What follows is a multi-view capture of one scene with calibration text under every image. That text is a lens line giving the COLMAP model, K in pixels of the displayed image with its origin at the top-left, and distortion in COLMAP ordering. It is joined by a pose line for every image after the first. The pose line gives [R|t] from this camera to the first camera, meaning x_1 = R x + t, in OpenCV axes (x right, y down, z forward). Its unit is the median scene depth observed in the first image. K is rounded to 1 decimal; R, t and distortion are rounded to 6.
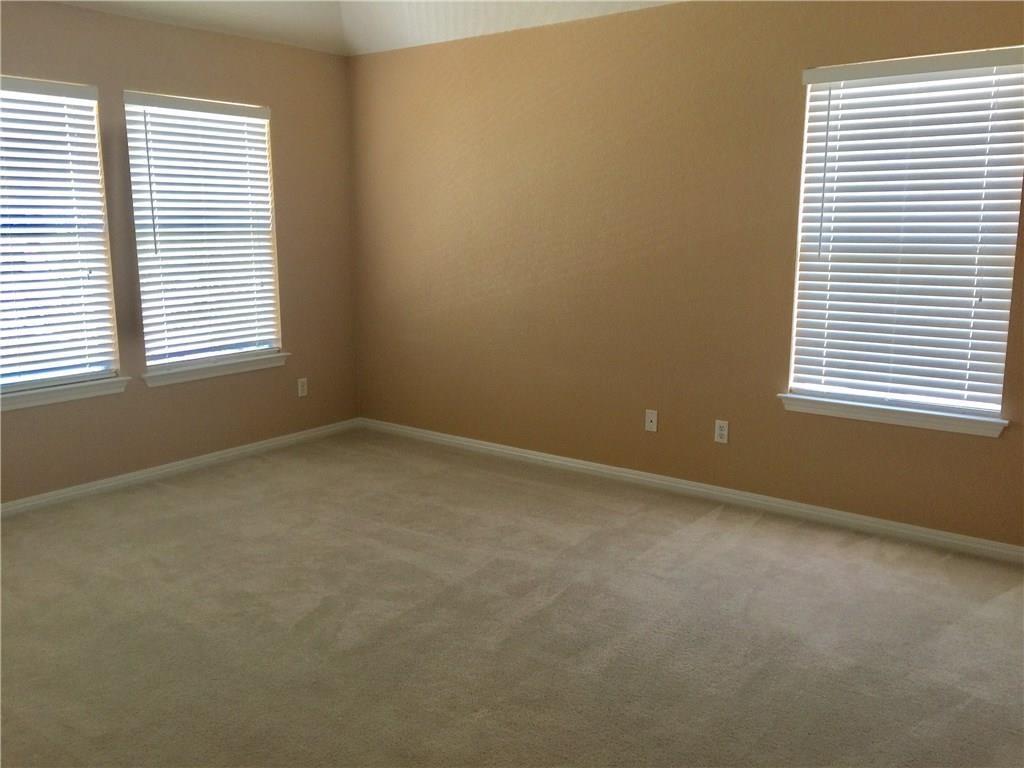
lens RADIAL K [[878.5, 0, 513.9], [0, 878.5, 373.2], [0, 0, 1]] dist [0.073326, -0.076027]
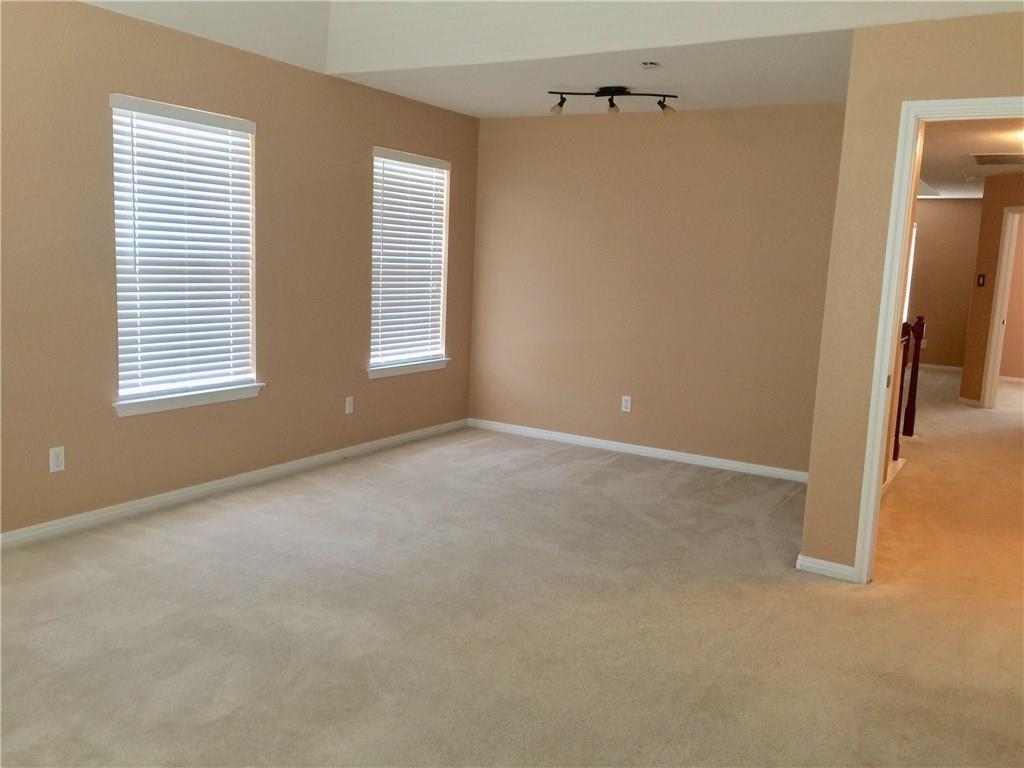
lens RADIAL K [[878.5, 0, 504.7], [0, 878.5, 384.2], [0, 0, 1]] dist [0.073326, -0.076027]
pose [[-0.104623, -0.148495, 0.983363, -0.803742], [0.131860, 0.977989, 0.161712, -0.111781], [-0.985732, 0.146586, -0.082740, 0.668484]]
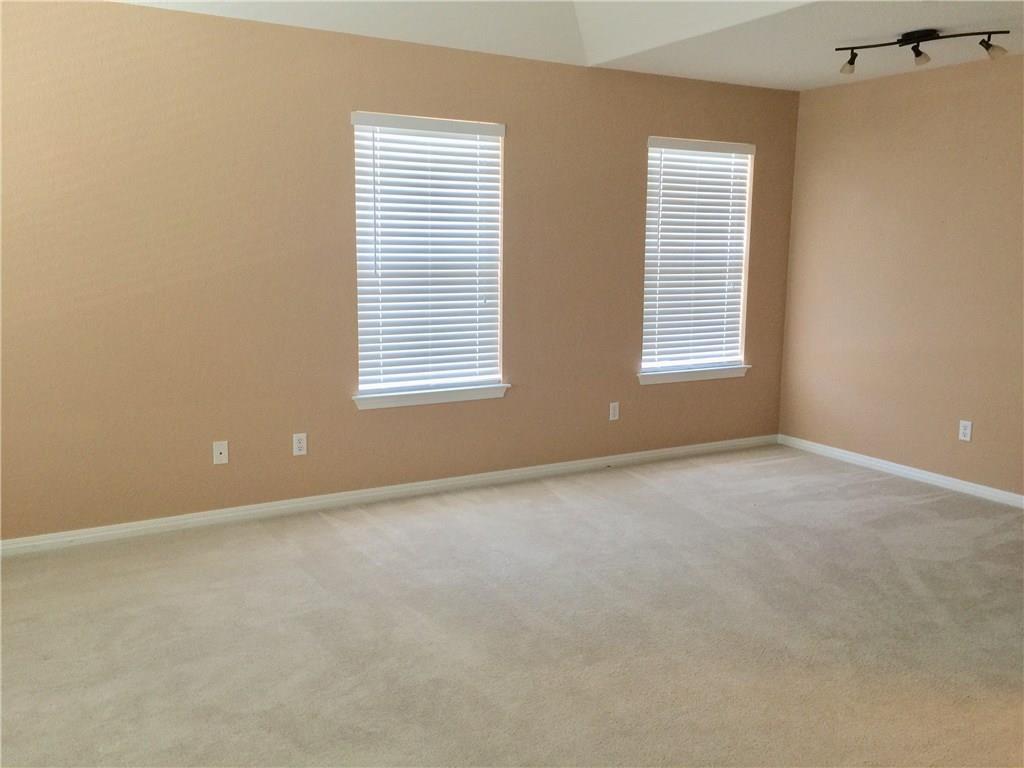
lens RADIAL K [[878.5, 0, 505.0], [0, 878.5, 381.5], [0, 0, 1]] dist [0.073326, -0.076027]
pose [[0.397504, -0.137455, 0.907247, -0.667584], [0.150678, 0.985073, 0.083228, -0.063140], [-0.905144, 0.103619, 0.412283, 0.383266]]
